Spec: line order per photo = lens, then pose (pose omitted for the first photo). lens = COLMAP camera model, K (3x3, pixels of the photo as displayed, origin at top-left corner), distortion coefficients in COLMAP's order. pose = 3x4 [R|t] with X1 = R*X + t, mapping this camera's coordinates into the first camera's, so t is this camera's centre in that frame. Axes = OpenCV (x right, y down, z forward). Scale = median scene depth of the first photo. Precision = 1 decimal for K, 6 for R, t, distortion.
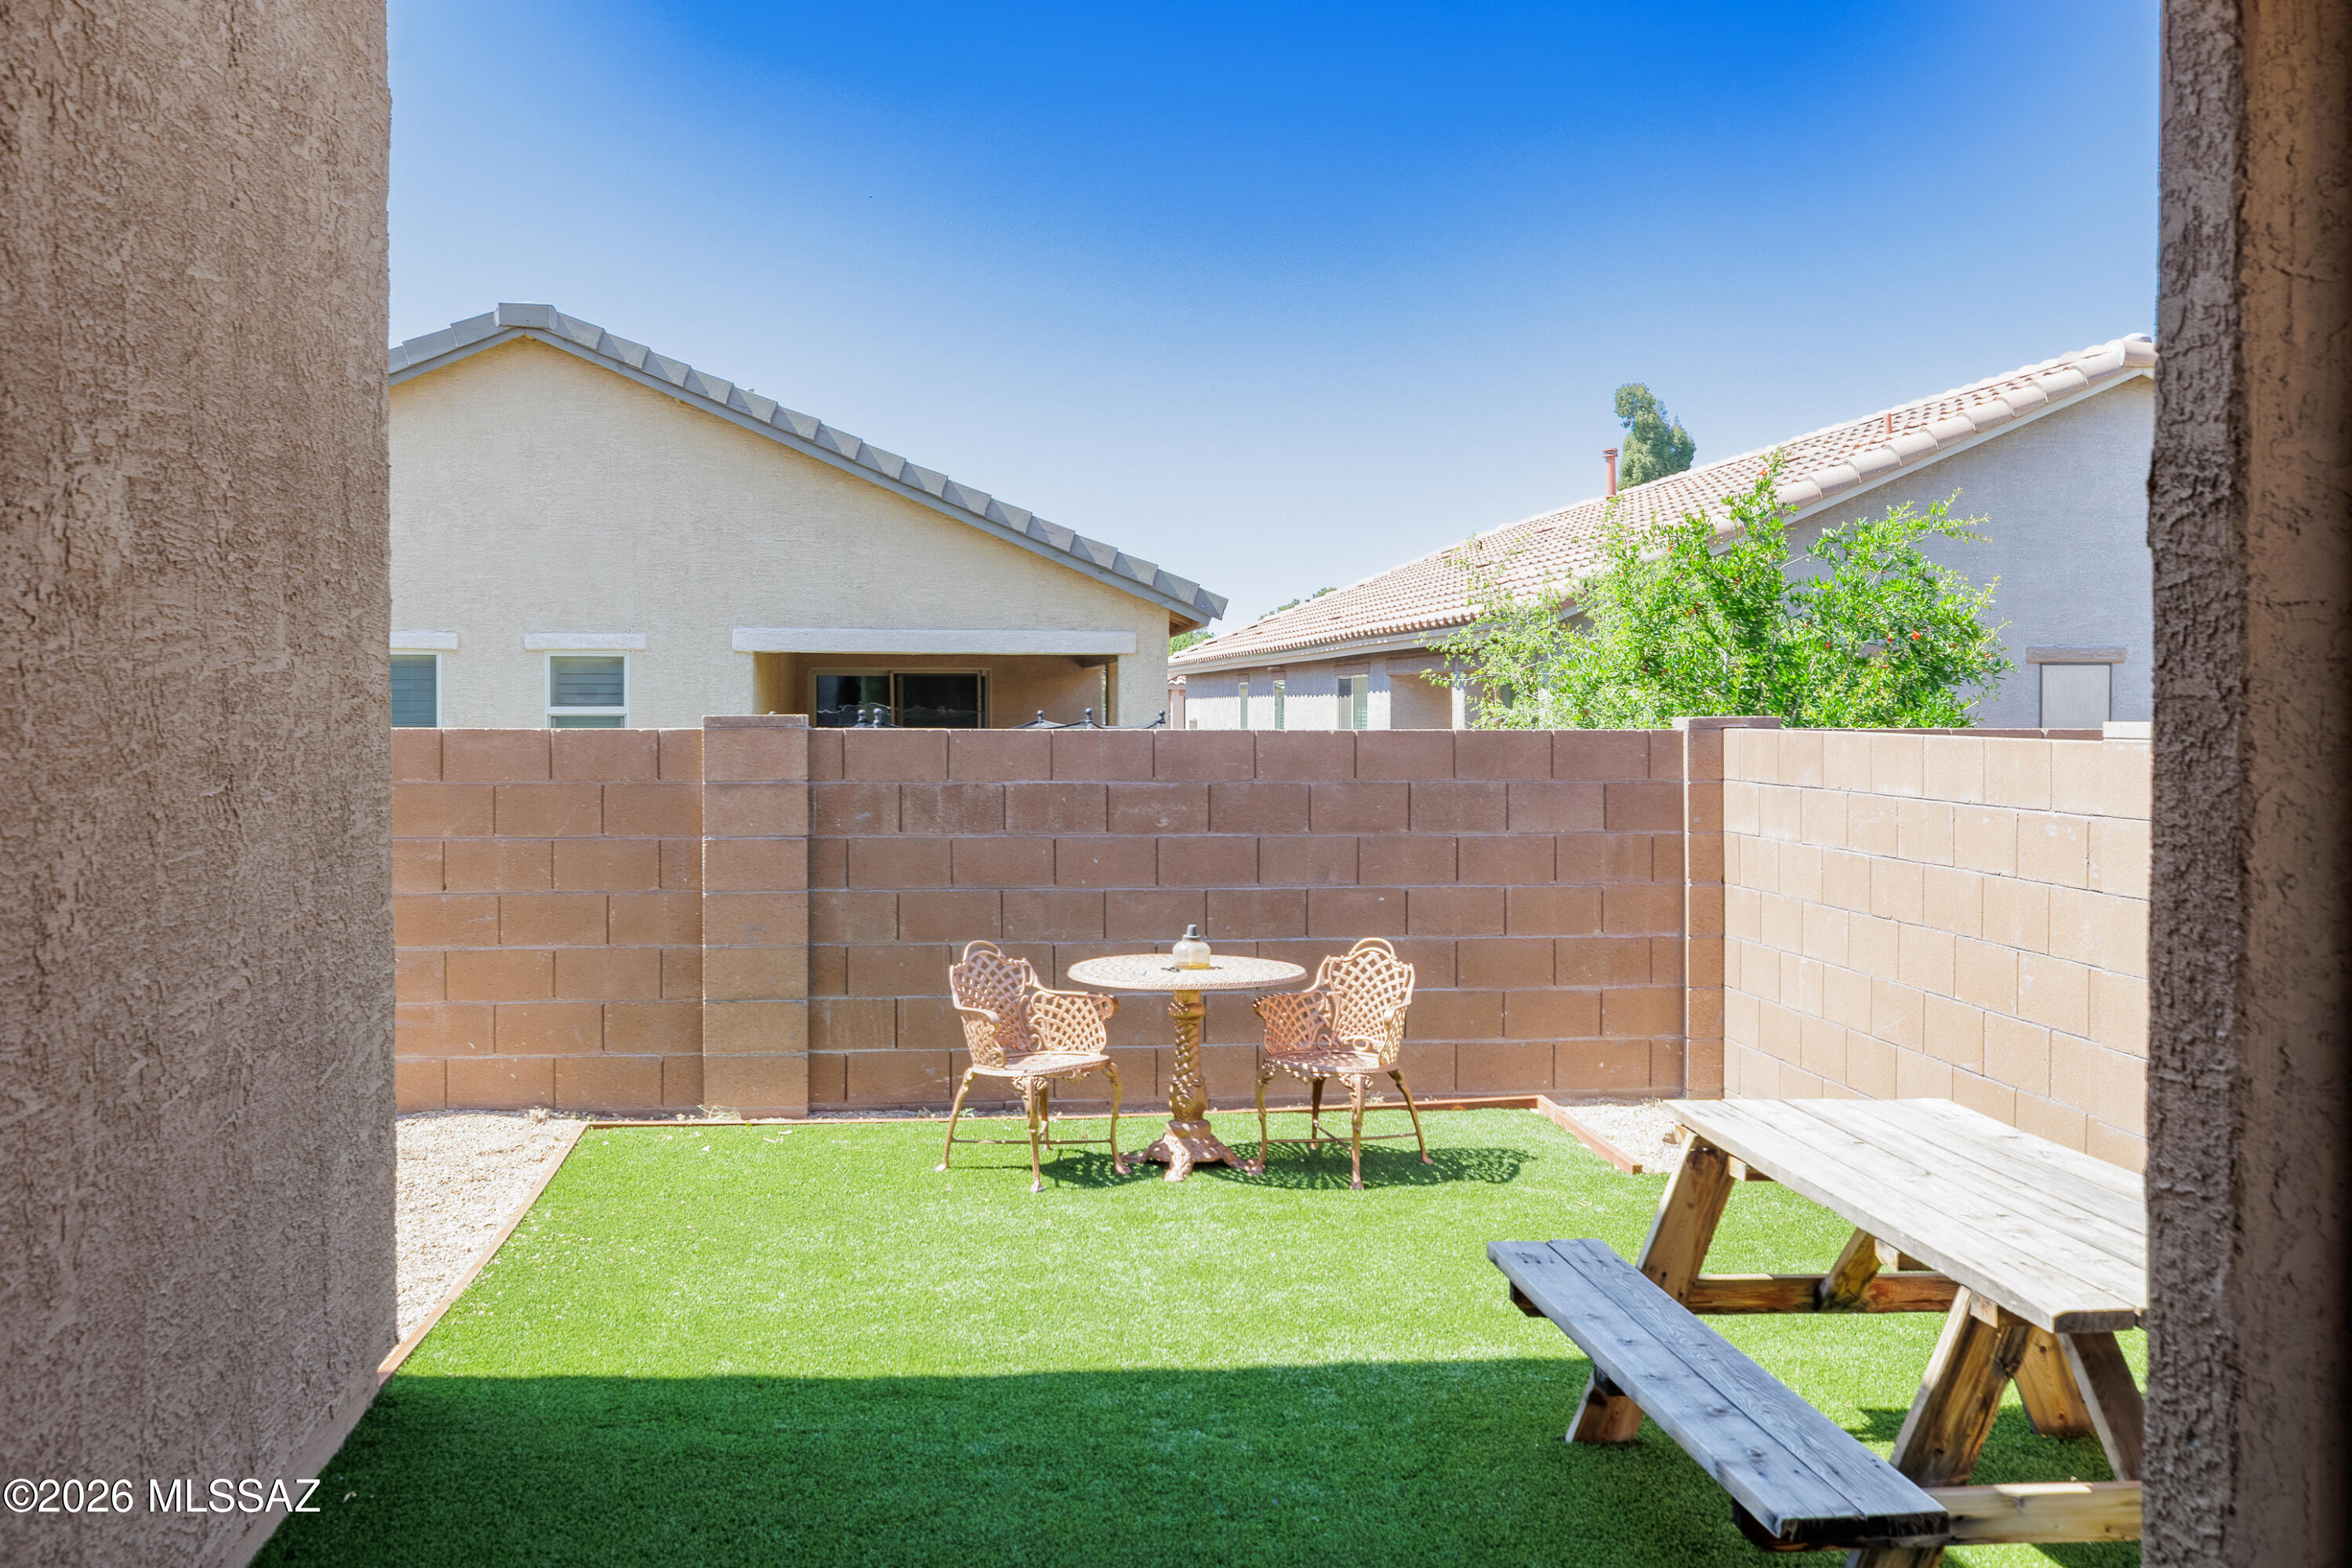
lens RADIAL K [[2187.9, 0, 1176.4], [0, 2187.9, 781.4], [0, 0, 1]] dist [0.002538, 0.000000]
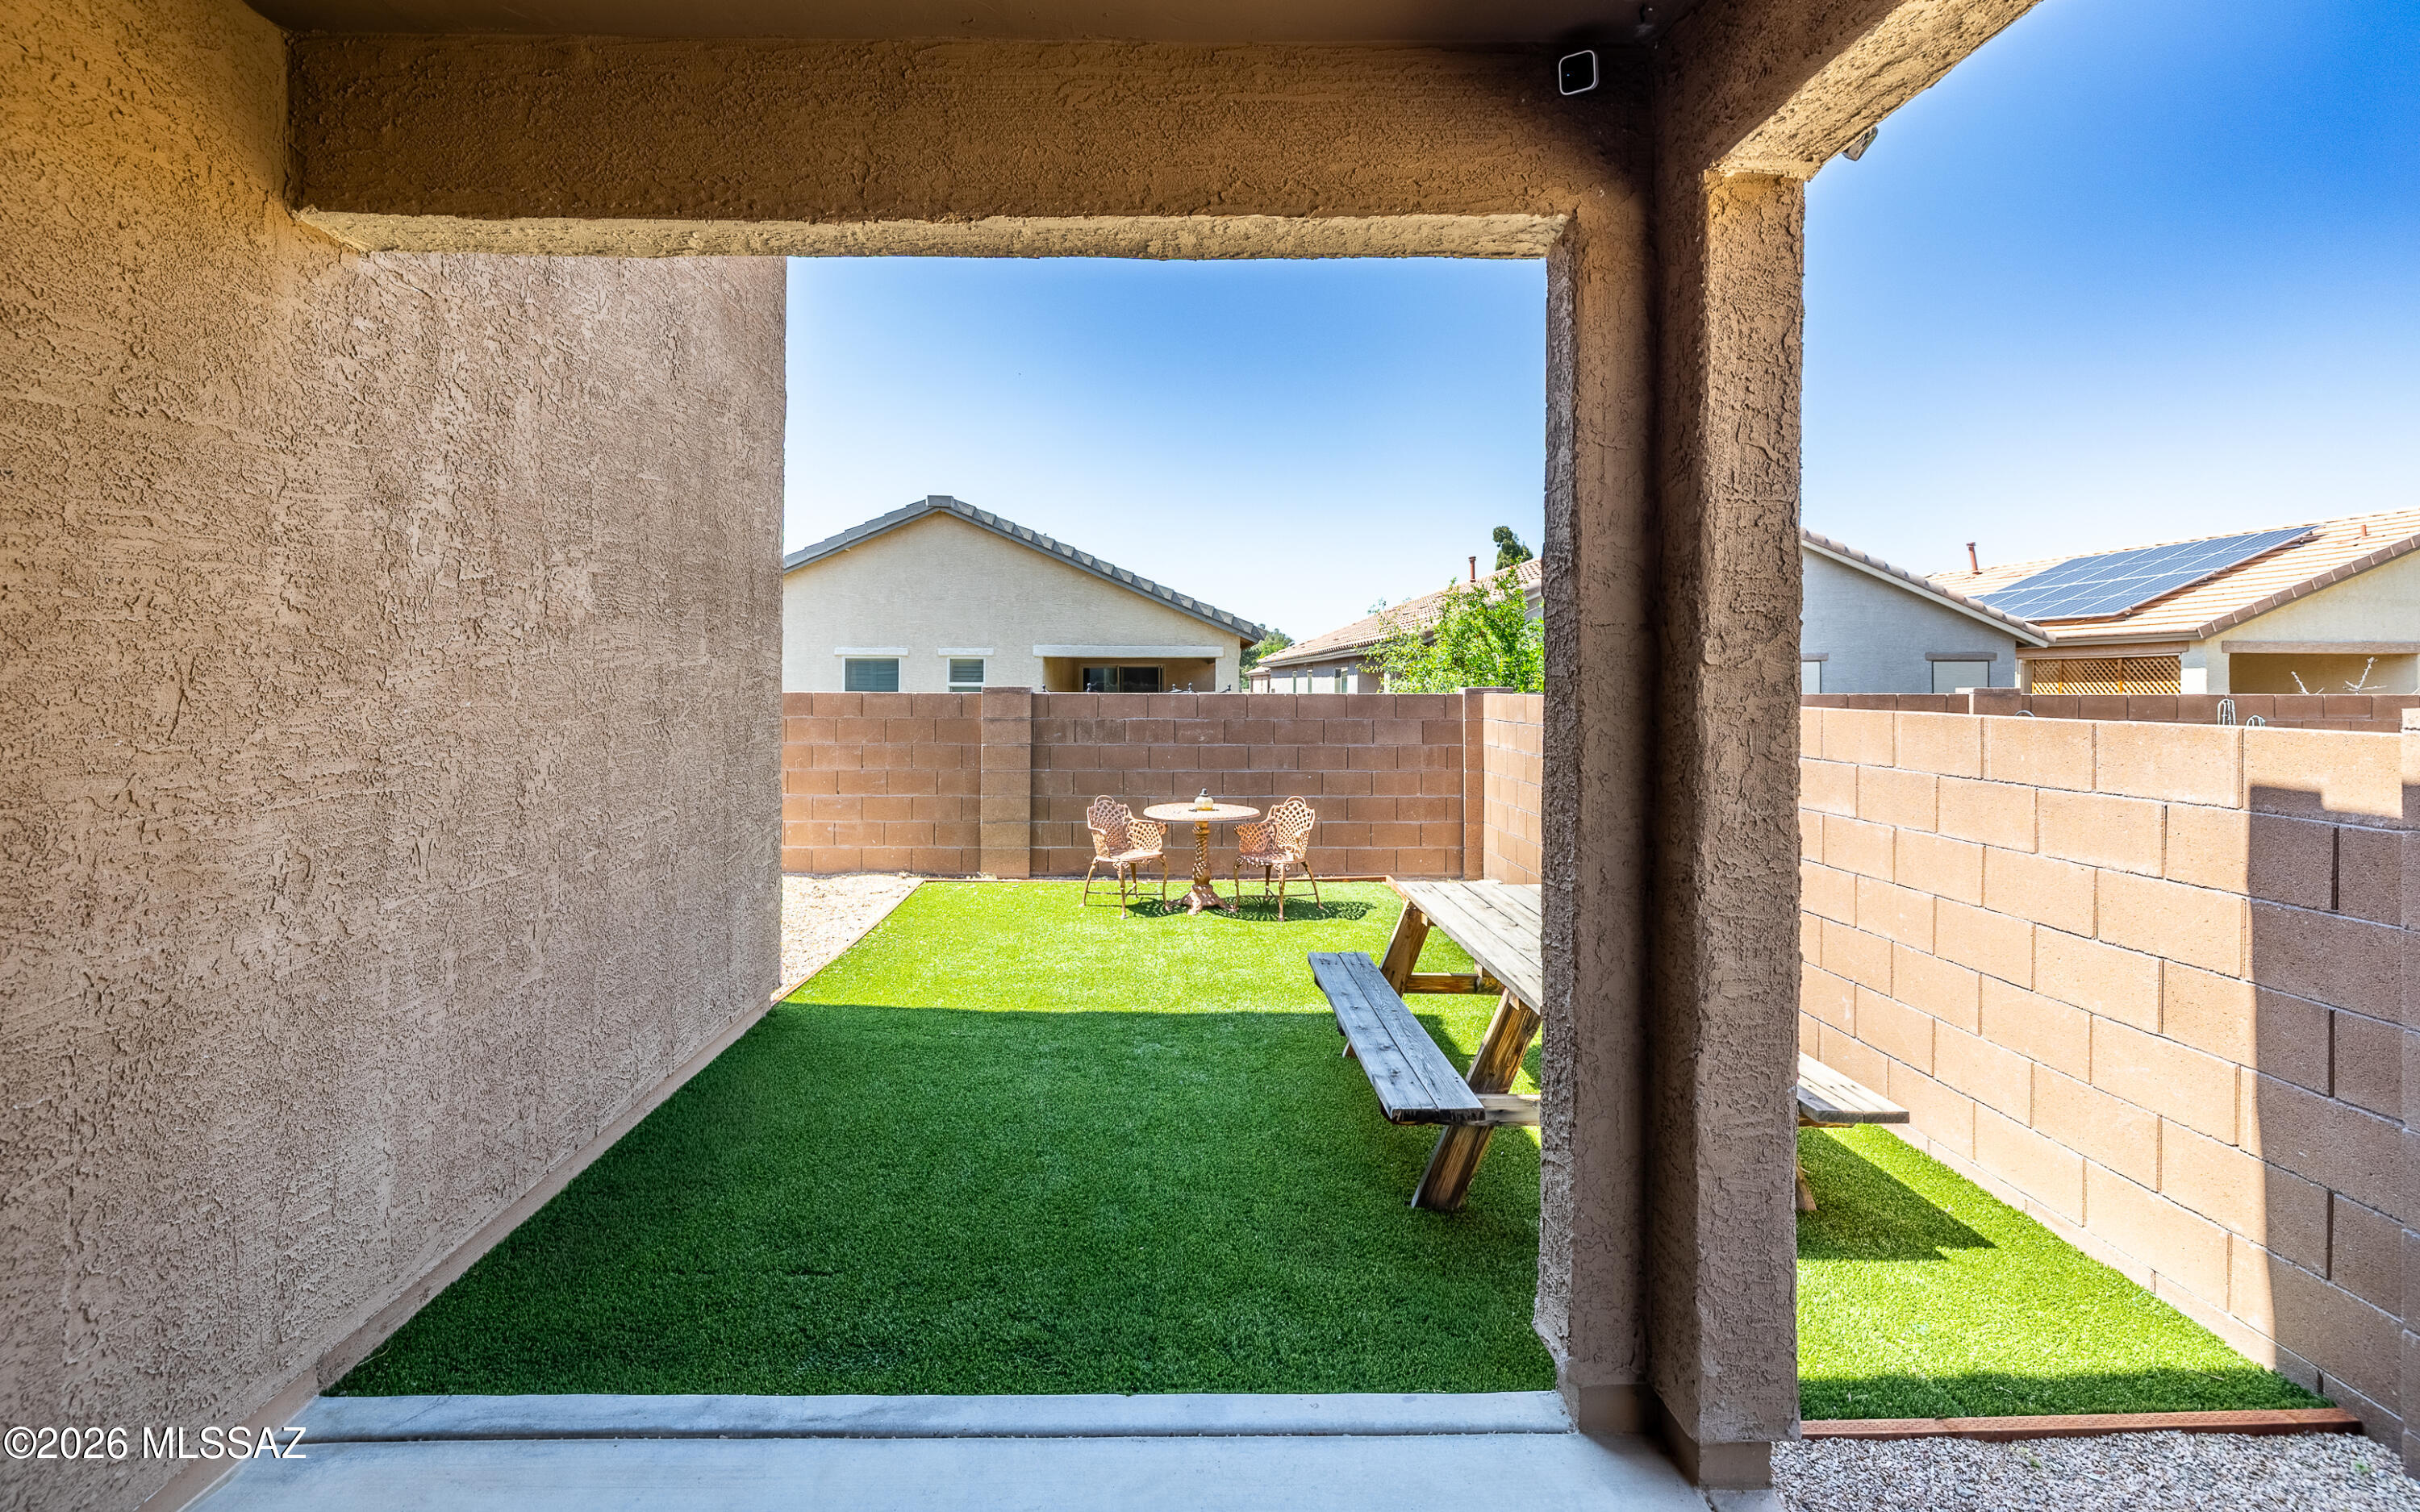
lens RADIAL K [[1032.9, 0, 1170.4], [0, 1032.9, 692.7], [0, 0, 1]] dist [0.002213, -0.000674]
pose [[0.993761, 0.001348, -0.111521, 0.127879], [-0.004074, 0.999698, -0.024223, -0.001255], [0.111455, 0.024526, 0.993467, 0.054431]]
